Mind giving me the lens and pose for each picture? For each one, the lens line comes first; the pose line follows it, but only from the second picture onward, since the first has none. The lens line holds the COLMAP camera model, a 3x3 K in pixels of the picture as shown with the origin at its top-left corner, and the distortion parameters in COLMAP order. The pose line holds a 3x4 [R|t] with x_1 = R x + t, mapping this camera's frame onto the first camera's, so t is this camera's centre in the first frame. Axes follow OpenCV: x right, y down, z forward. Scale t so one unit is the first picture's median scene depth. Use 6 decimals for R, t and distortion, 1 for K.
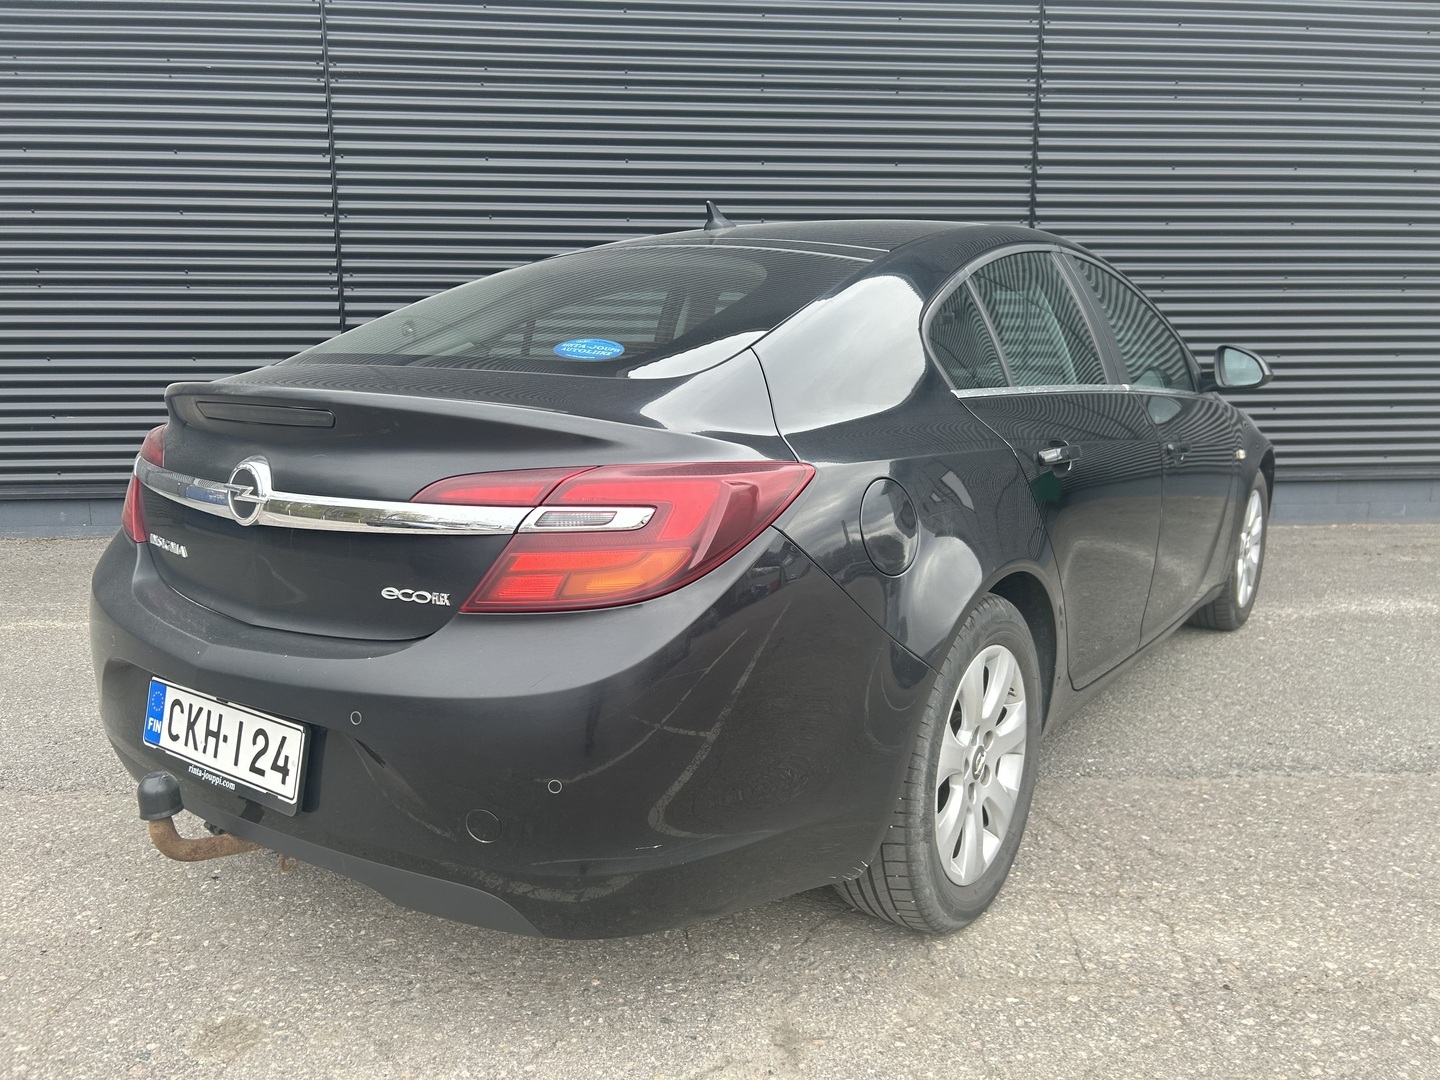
lens RADIAL K [[1082.3, 0, 717.0], [0, 1082.3, 538.6], [0, 0, 1]] dist [0.049594, -0.054499]
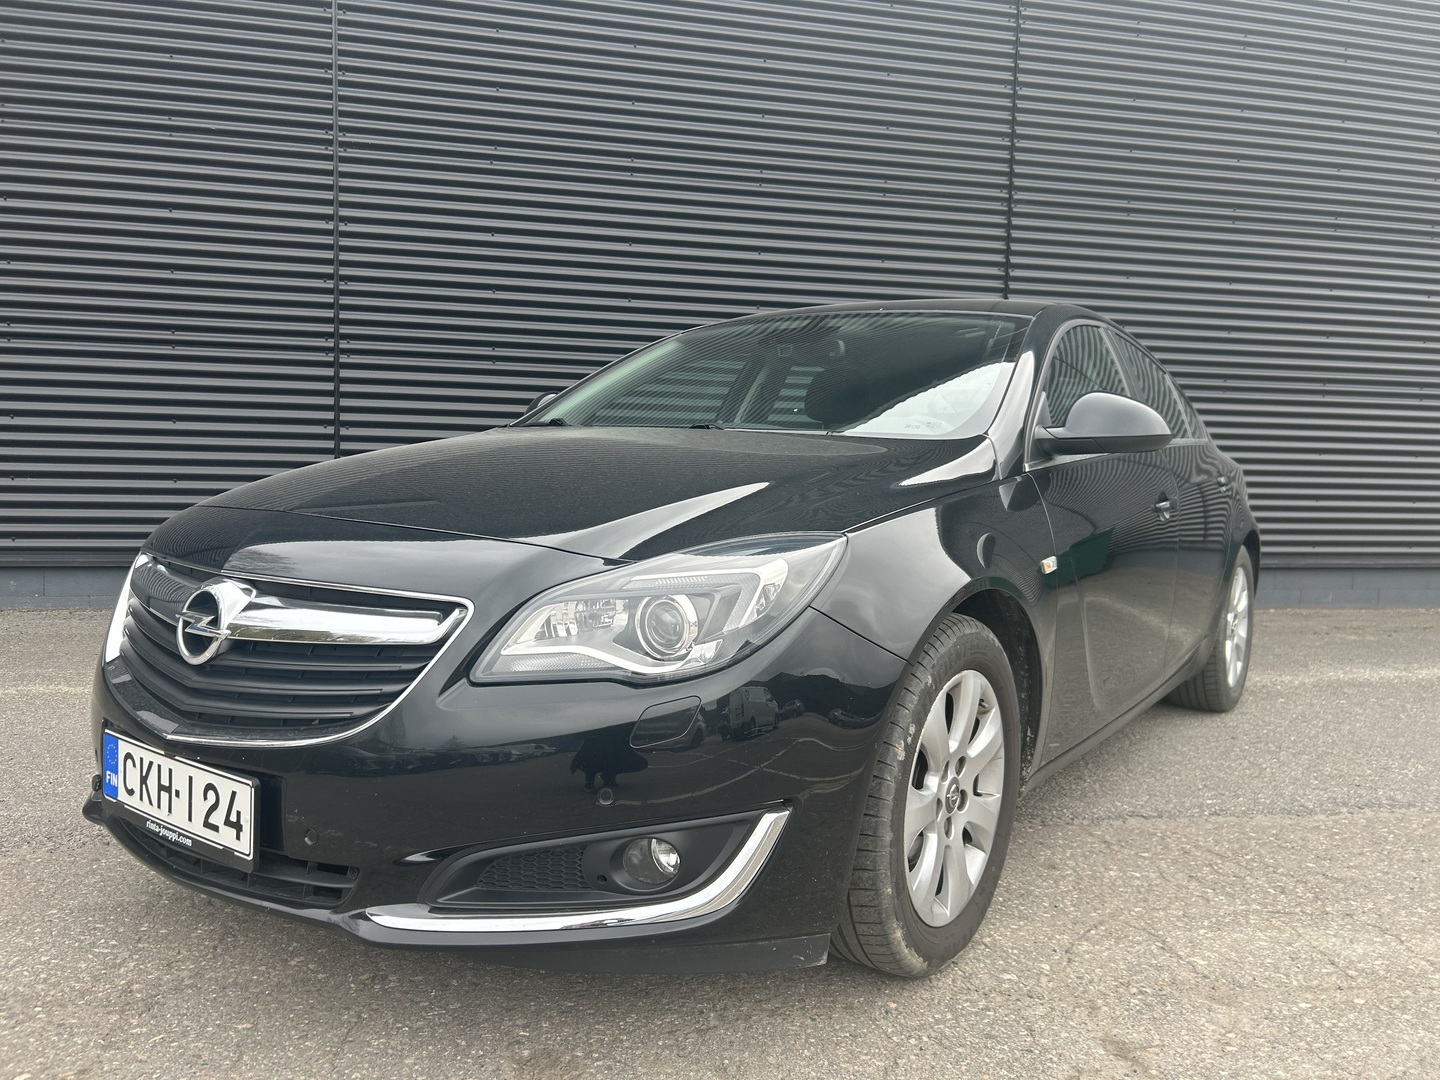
lens RADIAL K [[1082.3, 0, 713.4], [0, 1082.3, 538.5], [0, 0, 1]] dist [0.049594, -0.054499]
pose [[0.991562, 0.015612, 0.128687, -0.284872], [-0.002430, 0.994785, -0.101961, 0.069896], [-0.129607, 0.100788, 0.986430, 0.023567]]
